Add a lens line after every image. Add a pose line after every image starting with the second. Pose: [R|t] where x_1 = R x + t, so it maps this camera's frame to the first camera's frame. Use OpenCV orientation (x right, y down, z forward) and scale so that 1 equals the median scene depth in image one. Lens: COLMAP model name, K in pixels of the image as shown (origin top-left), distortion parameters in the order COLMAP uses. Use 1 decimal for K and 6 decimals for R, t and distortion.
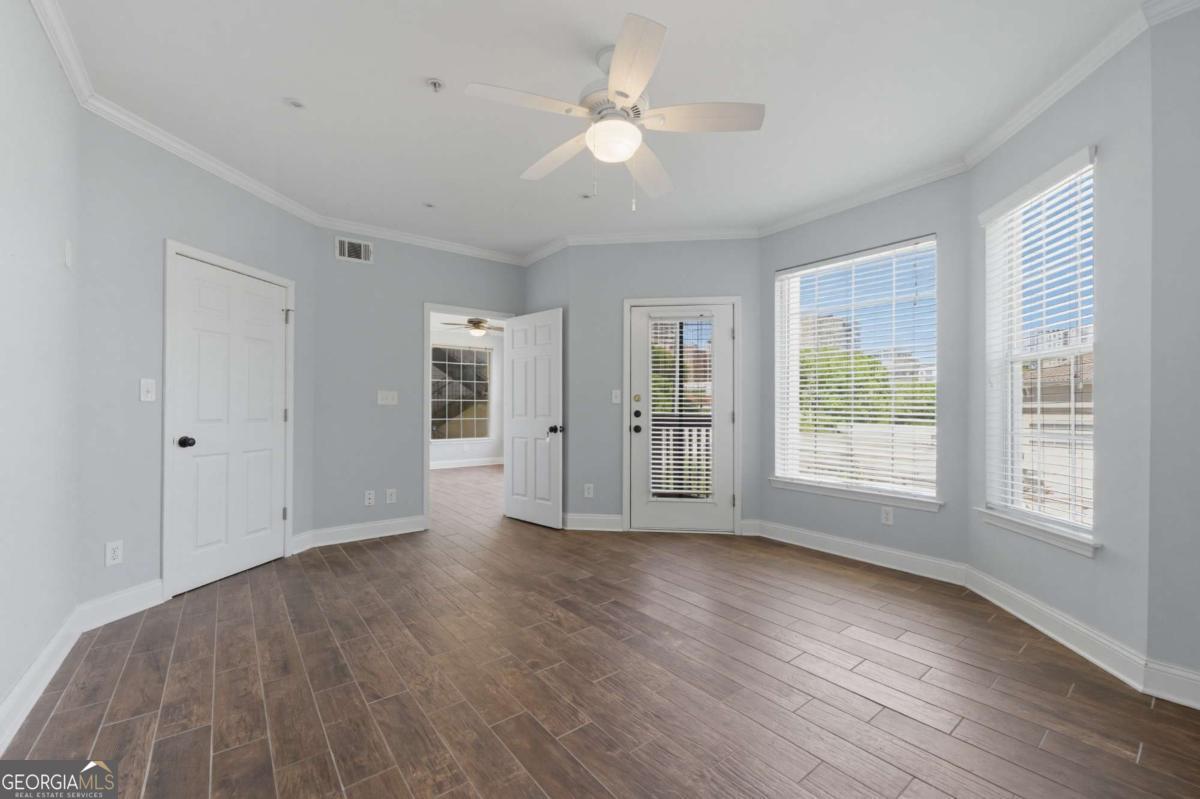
lens RADIAL K [[483.4, 0, 598.4], [0, 483.4, 403.1], [0, 0, 1]] dist [0.000544, -0.000113]
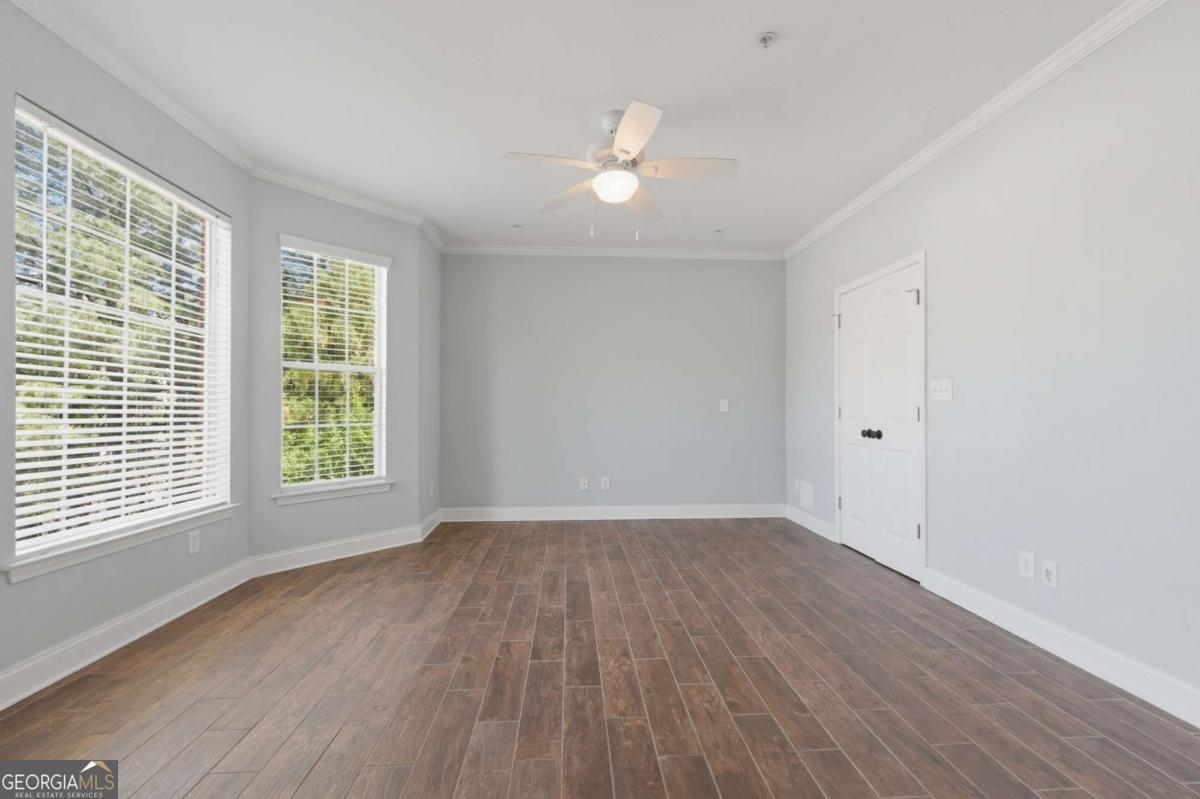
lens RADIAL K [[483.4, 0, 598.4], [0, 483.4, 403.1], [0, 0, 1]] dist [0.000544, -0.000113]
pose [[-0.826851, 0.002664, 0.562414, -0.404969], [-0.011738, 0.999689, -0.021992, 0.016685], [-0.562298, -0.024786, -0.826563, 1.328341]]
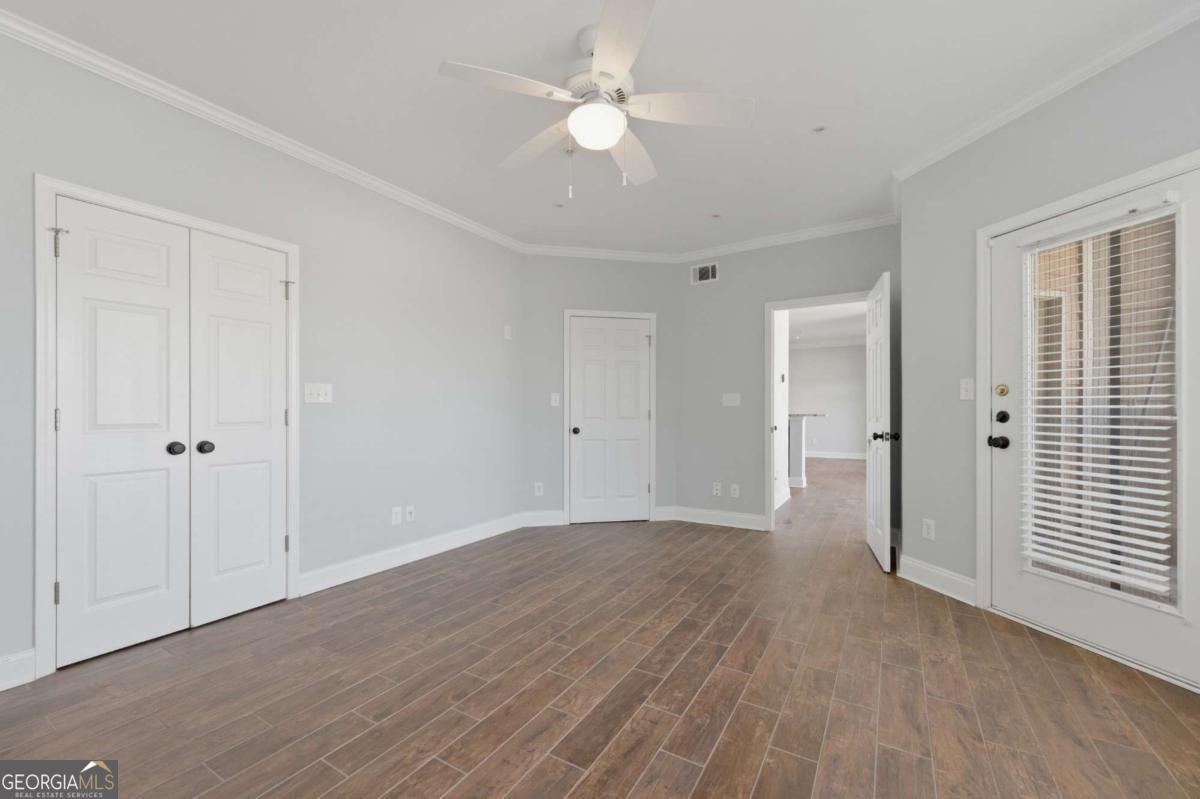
lens RADIAL K [[483.4, 0, 598.4], [0, 483.4, 403.1], [0, 0, 1]] dist [0.000544, -0.000113]
pose [[0.353830, -0.015506, -0.935181, 0.607589], [0.017393, 0.999799, -0.009997, 0.003542], [0.935148, -0.012729, 0.354029, 0.433559]]
